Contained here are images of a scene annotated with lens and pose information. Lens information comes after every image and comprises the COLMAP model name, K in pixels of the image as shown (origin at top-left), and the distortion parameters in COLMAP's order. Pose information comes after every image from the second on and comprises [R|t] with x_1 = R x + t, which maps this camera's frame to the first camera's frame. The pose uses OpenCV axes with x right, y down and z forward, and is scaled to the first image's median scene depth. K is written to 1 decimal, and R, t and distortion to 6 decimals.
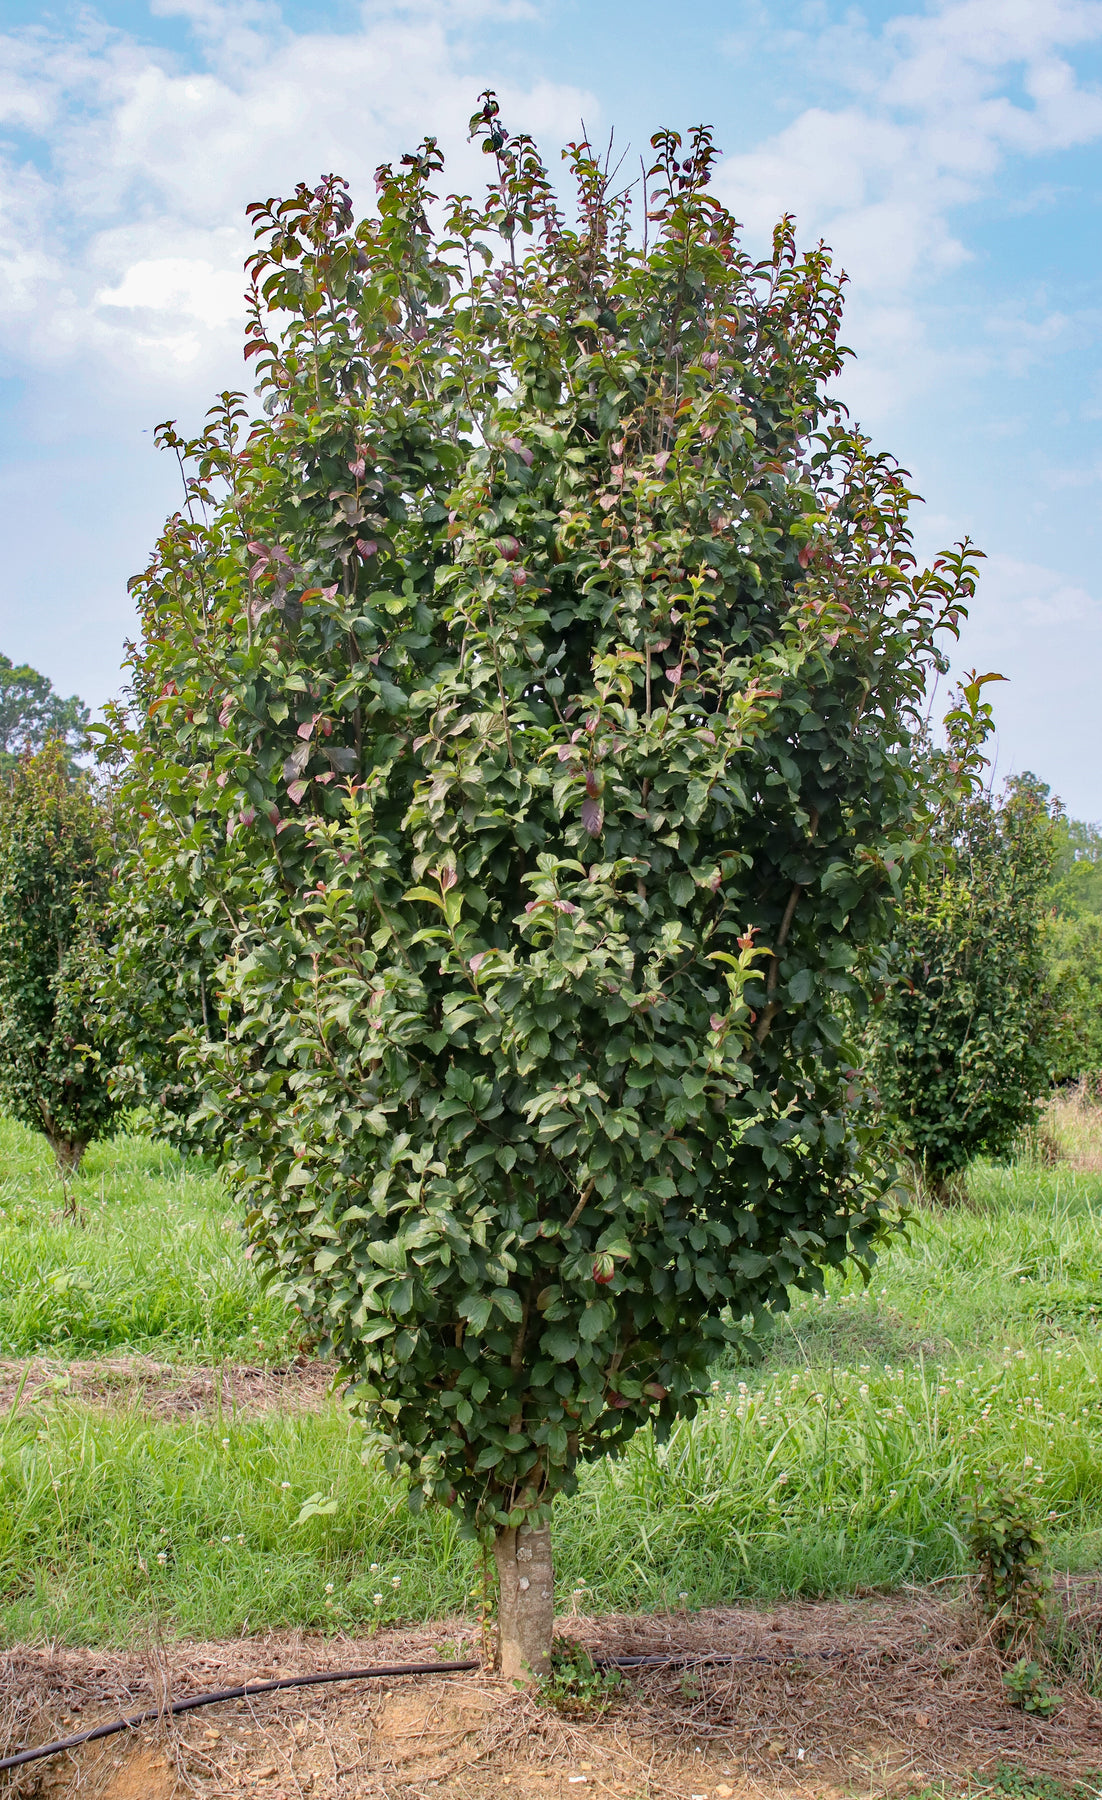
lens RADIAL K [[2088.9, 0, 551.3], [0, 2088.9, 903.6], [0, 0, 1]] dist [-0.083398, 0.000000]
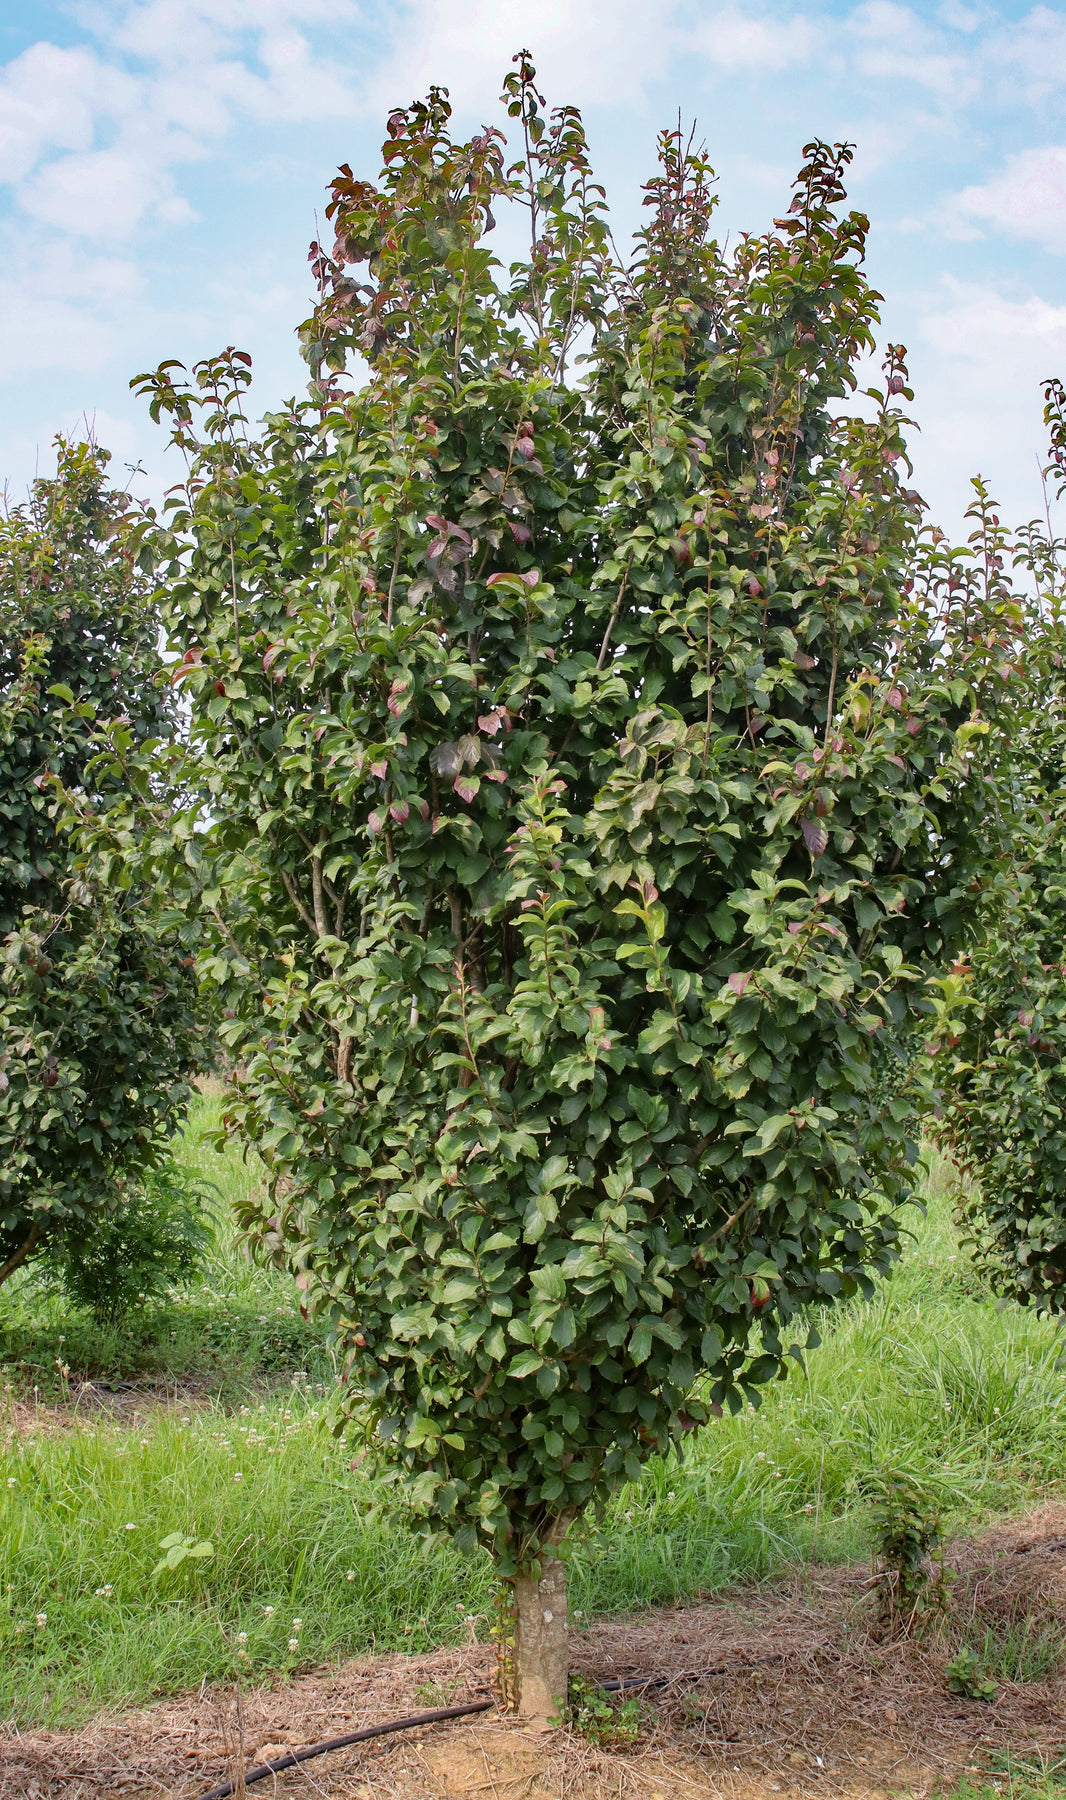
lens RADIAL K [[2132.4, 0, 533.4], [0, 2132.4, 896.3], [0, 0, 1]] dist [-0.081175, 0.000000]
pose [[0.930433, 0.039091, 0.364371, -0.403319], [-0.042970, 0.999073, 0.002541, -0.008856], [-0.363934, -0.018021, 0.931250, 0.096555]]
